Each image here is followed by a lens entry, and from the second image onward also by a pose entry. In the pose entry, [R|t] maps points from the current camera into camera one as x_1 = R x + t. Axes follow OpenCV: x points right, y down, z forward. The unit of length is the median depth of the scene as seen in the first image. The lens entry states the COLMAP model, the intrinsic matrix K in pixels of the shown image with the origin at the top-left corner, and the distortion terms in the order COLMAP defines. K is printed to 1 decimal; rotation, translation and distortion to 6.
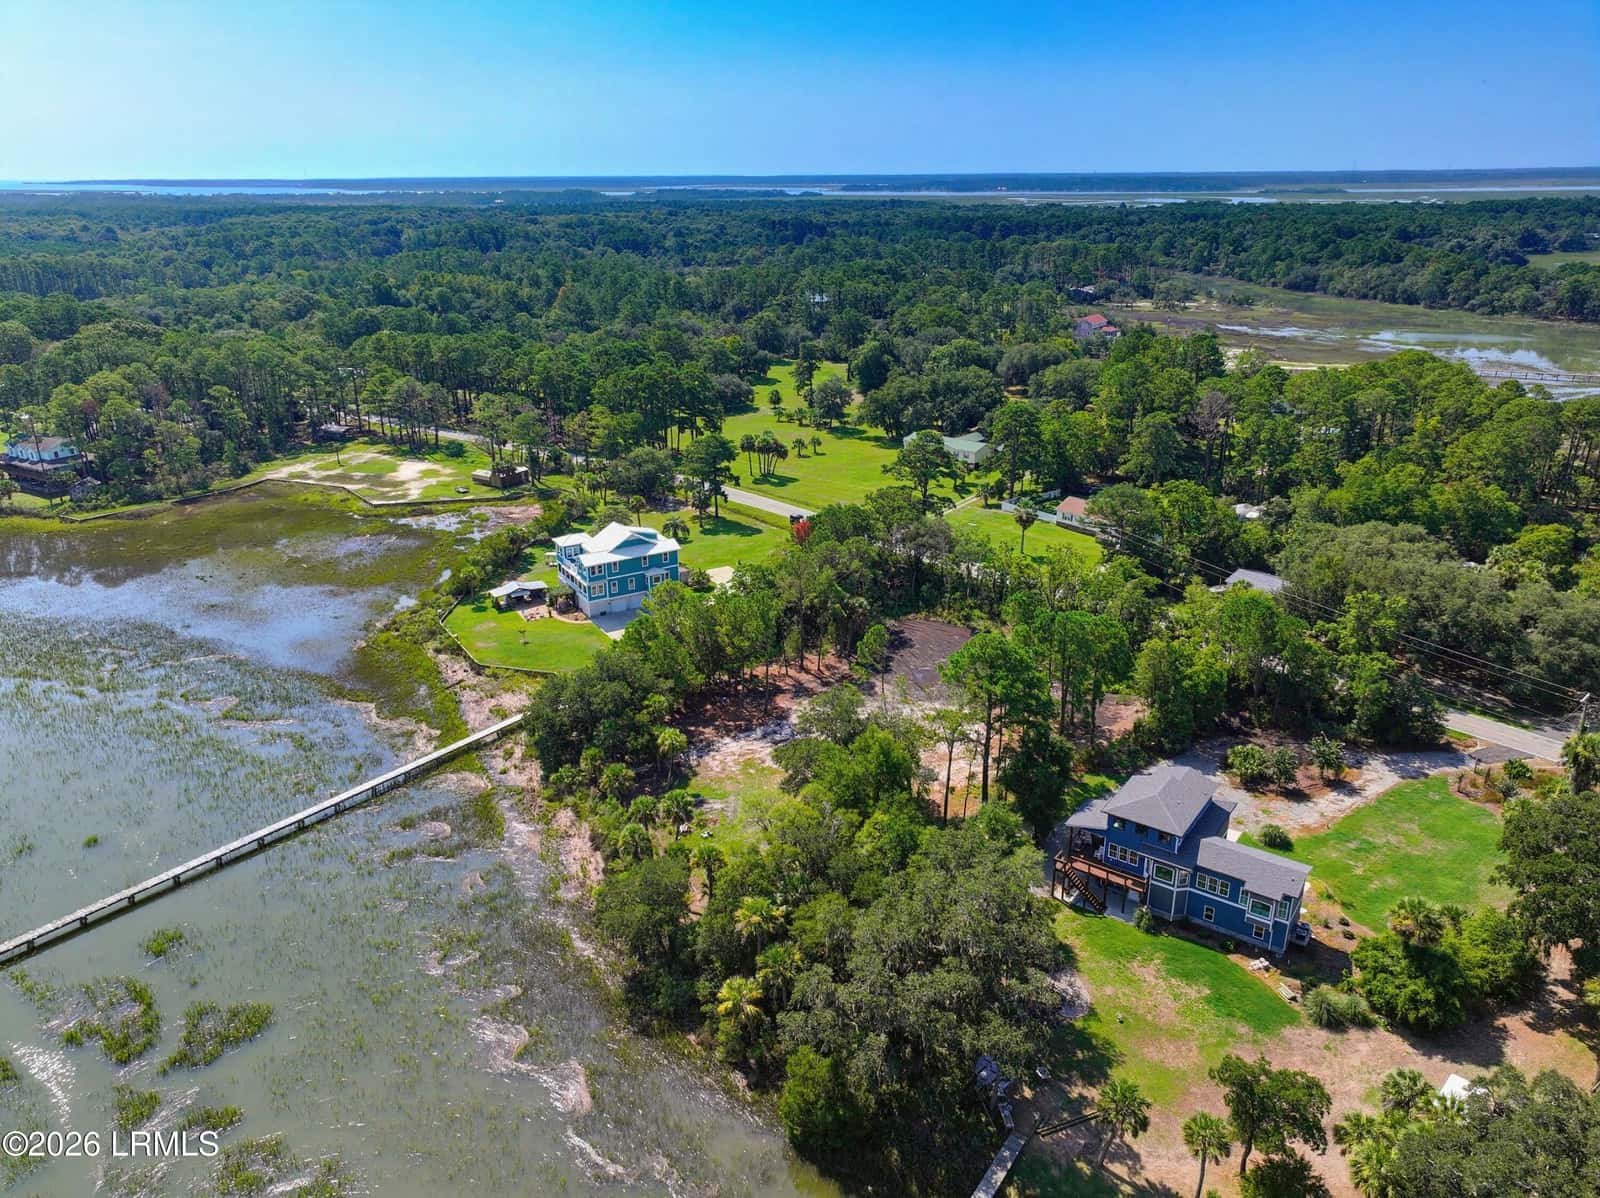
lens RADIAL K [[1123.8, 0, 801.8], [0, 1123.8, 602.4], [0, 0, 1]] dist [0.002681, 0.011662]
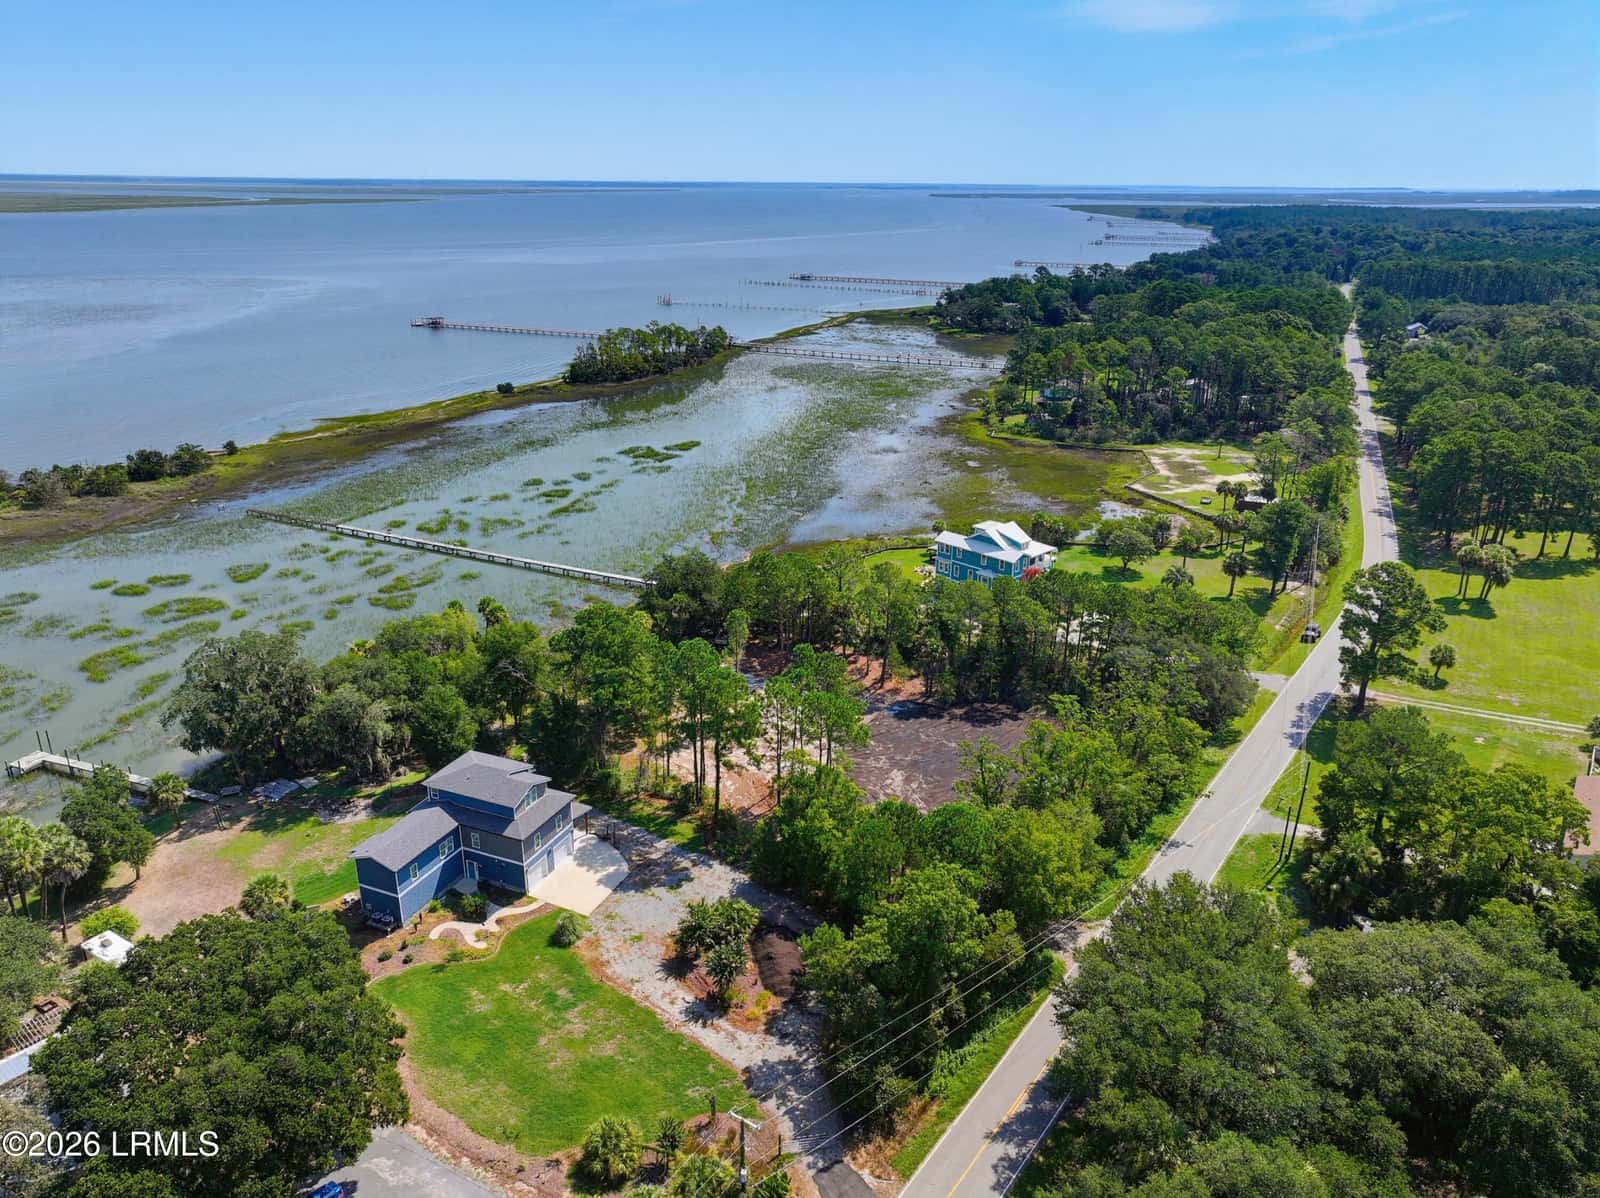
lens RADIAL K [[1123.8, 0, 801.8], [0, 1123.8, 602.4], [0, 0, 1]] dist [0.002681, 0.011662]
pose [[0.216612, 0.350195, -0.911286, 0.783418], [-0.356654, 0.897314, 0.260050, -0.212223], [0.908778, 0.268684, 0.319268, 0.542881]]
